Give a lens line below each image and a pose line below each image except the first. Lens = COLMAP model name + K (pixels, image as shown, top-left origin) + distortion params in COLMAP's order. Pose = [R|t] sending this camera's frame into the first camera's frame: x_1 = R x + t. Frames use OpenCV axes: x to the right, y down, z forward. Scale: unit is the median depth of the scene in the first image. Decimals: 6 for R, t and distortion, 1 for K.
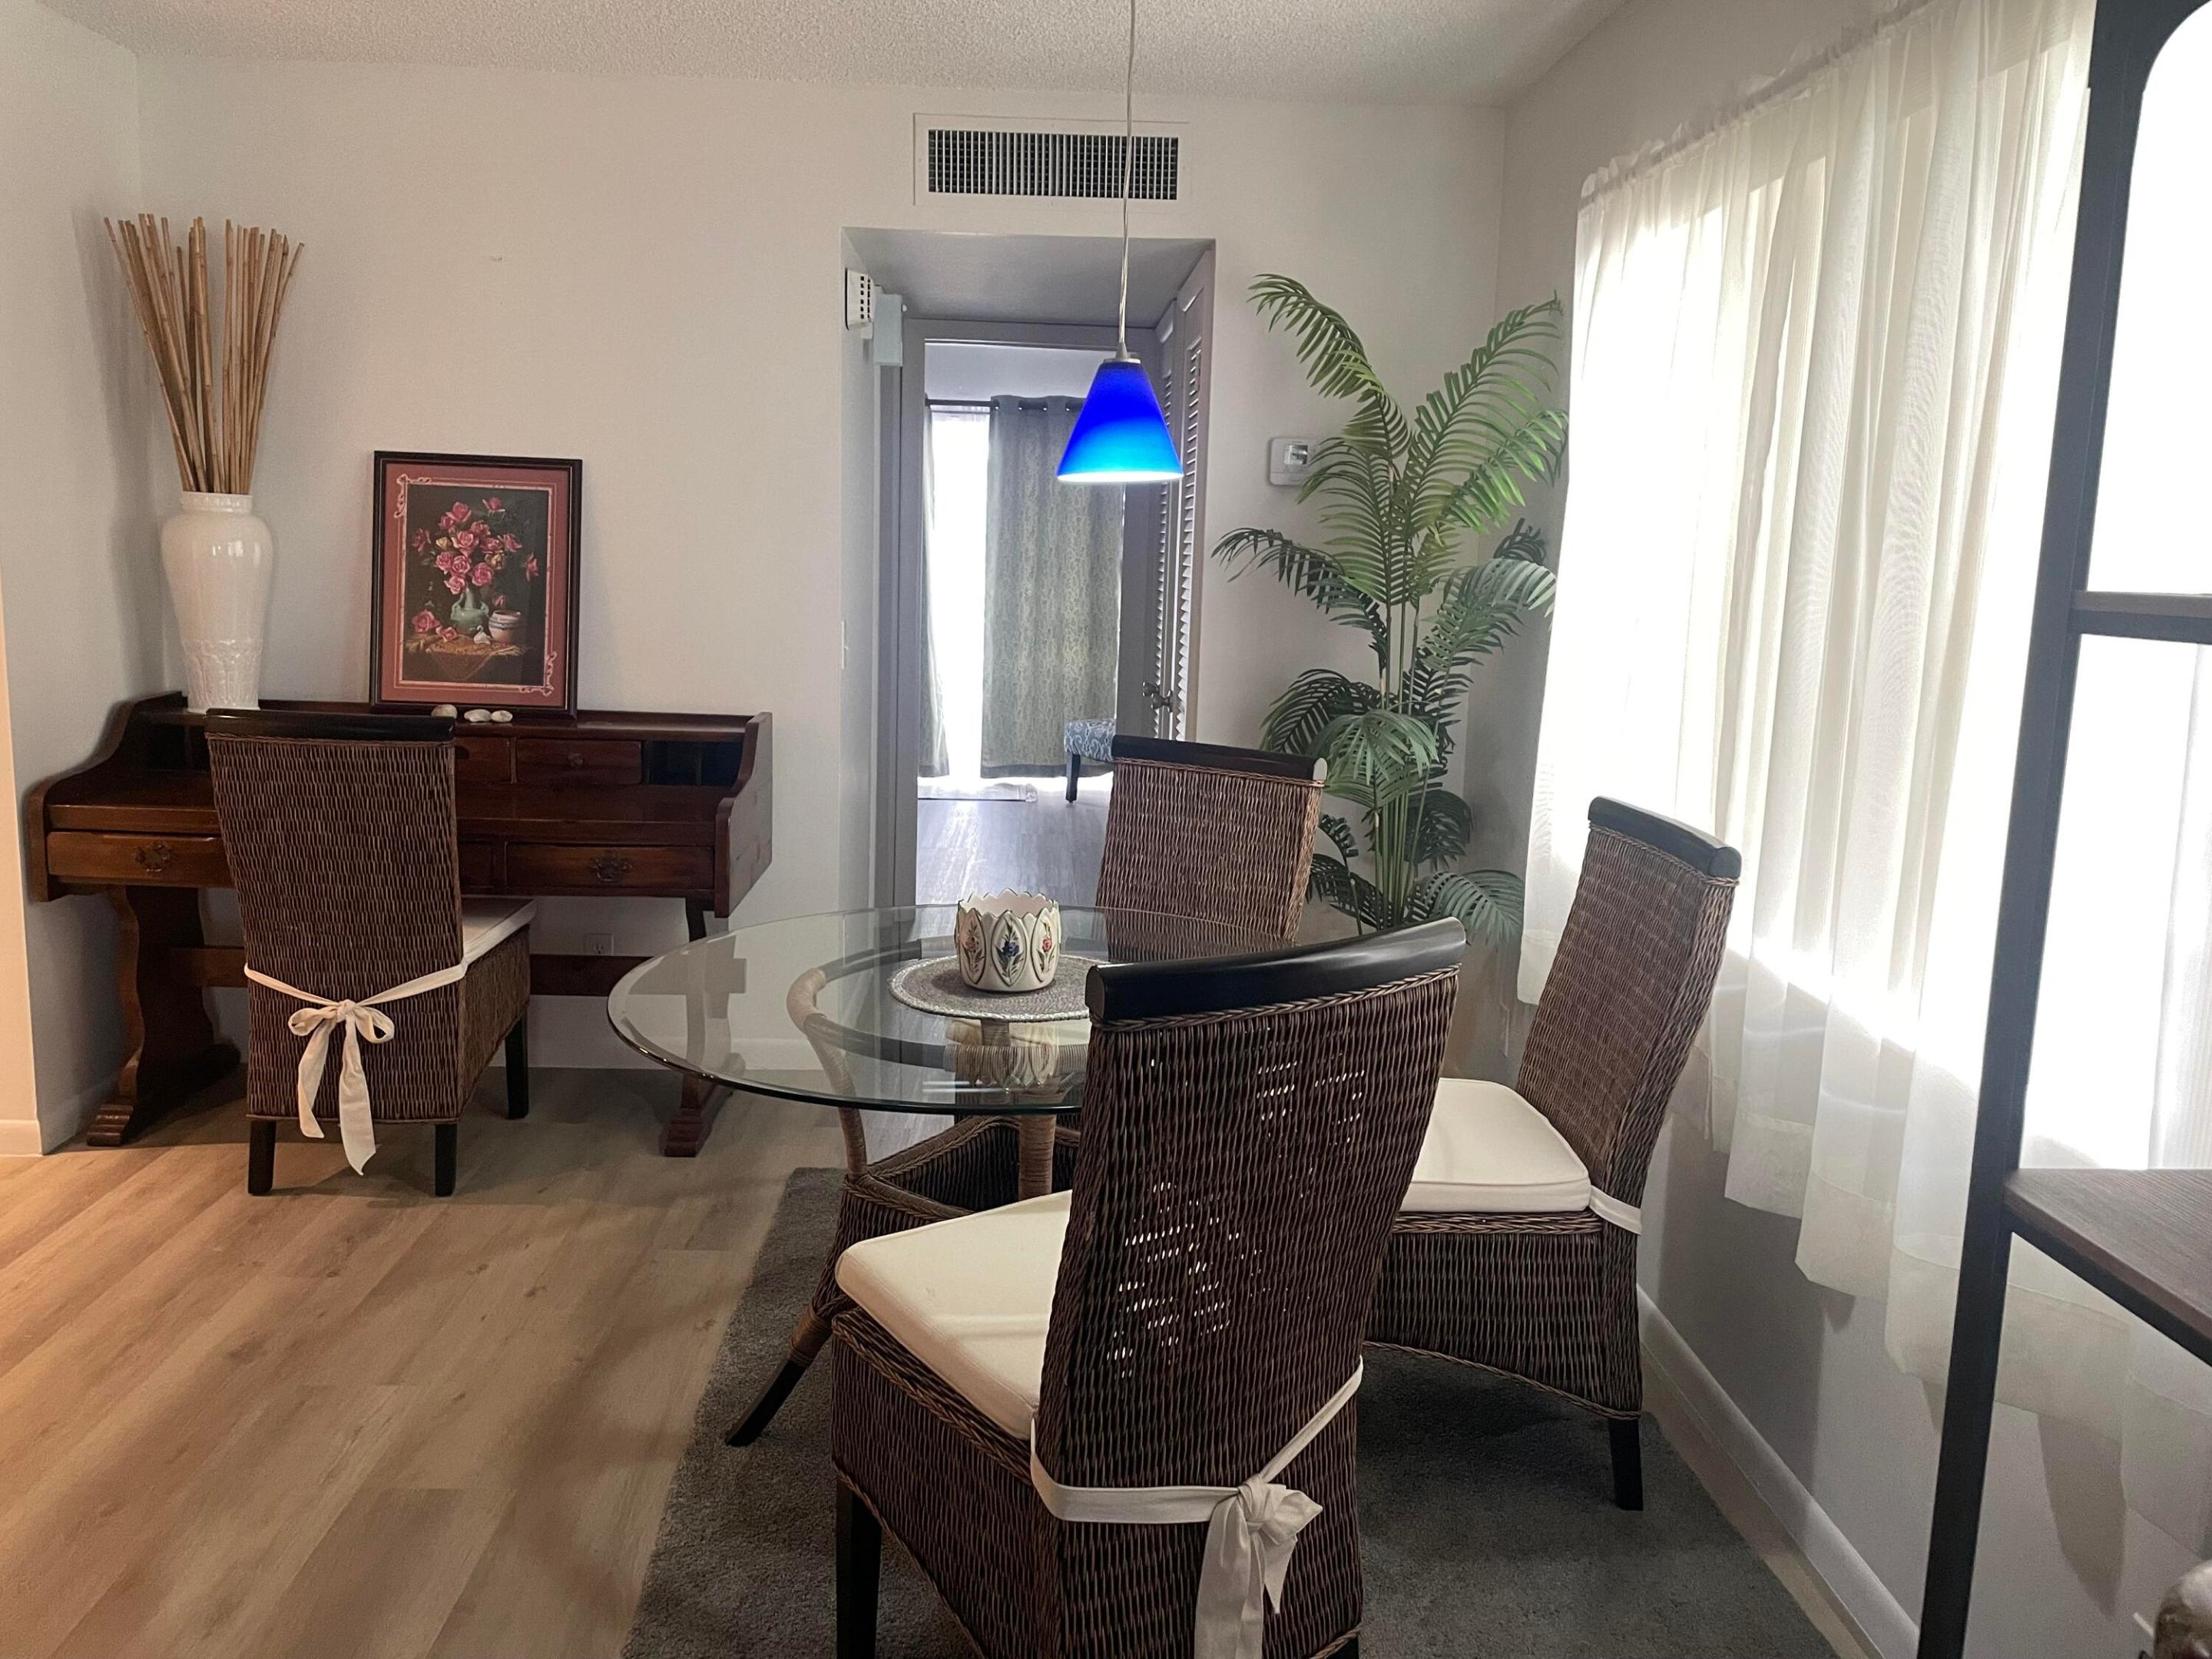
lens RADIAL K [[1659.9, 0, 1107.4], [0, 1659.9, 800.5], [0, 0, 1]] dist [0.100353, -0.124822]
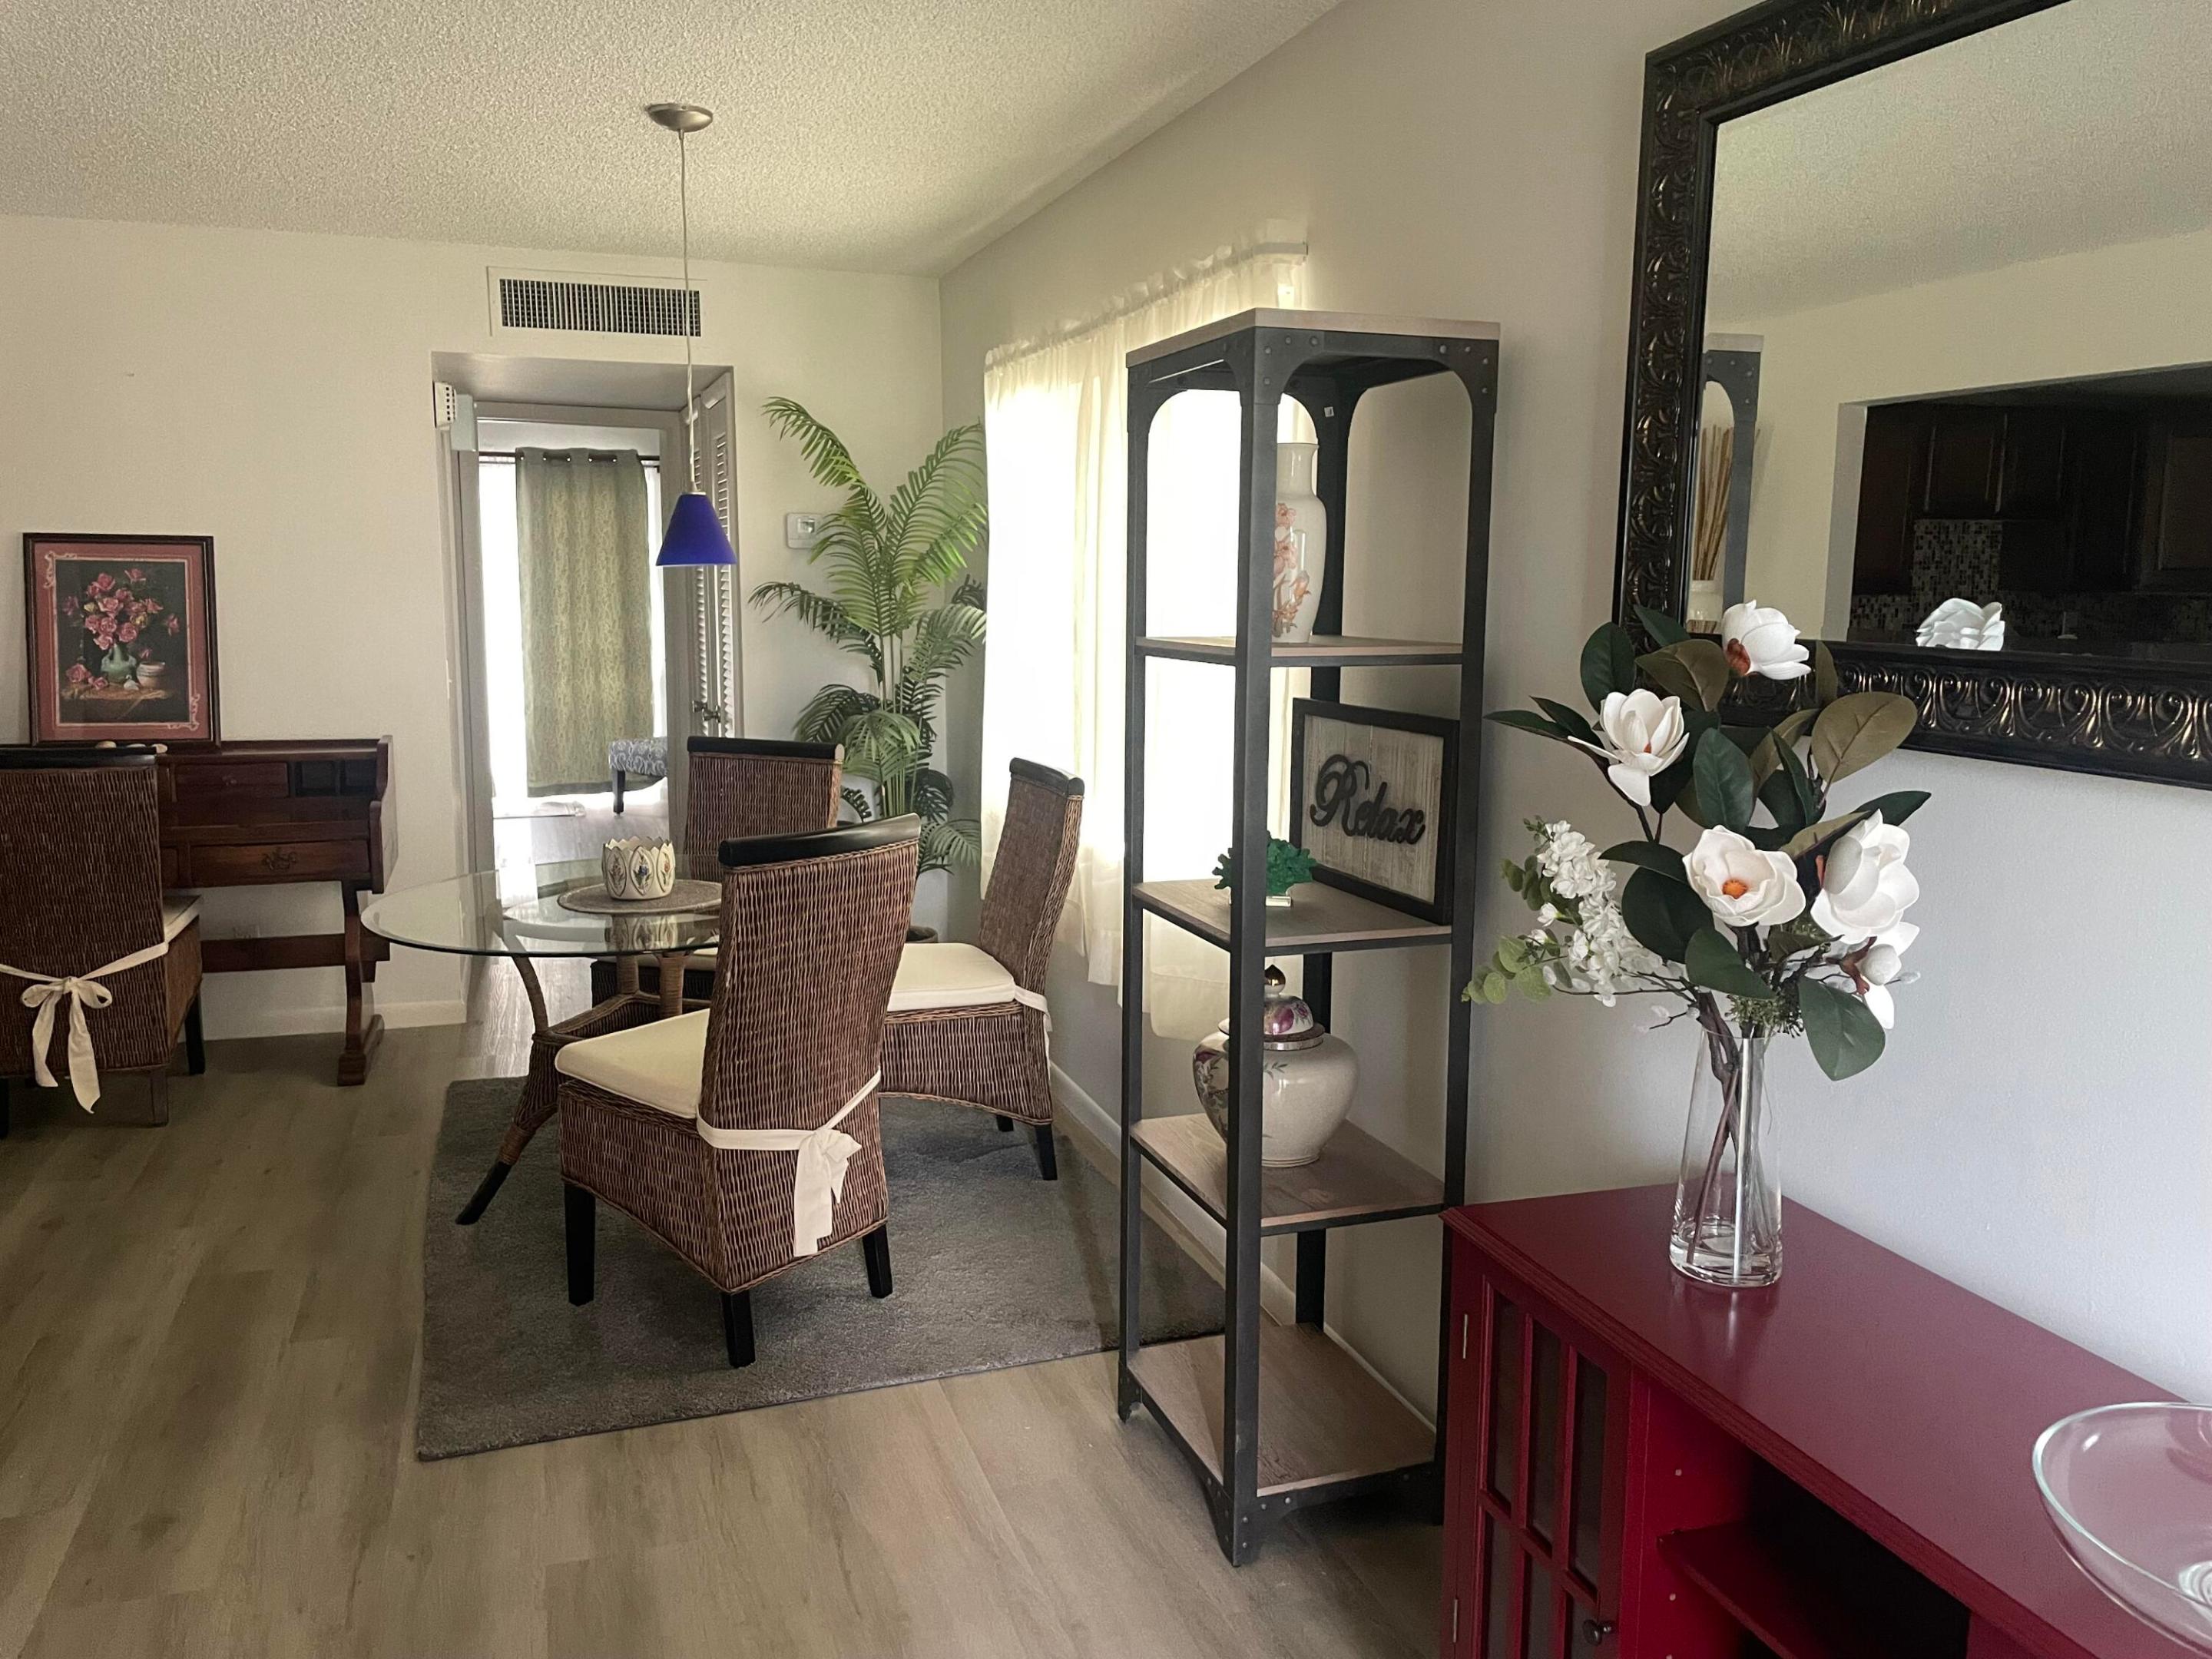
lens RADIAL K [[1657.0, 0, 1094.2], [0, 1657.0, 819.2], [0, 0, 1]] dist [0.114024, -0.132155]
pose [[0.960680, -0.062446, 0.270545, -0.046726], [0.062273, 0.998016, 0.009233, 0.034112], [-0.270585, 0.007978, 0.962663, -0.392477]]
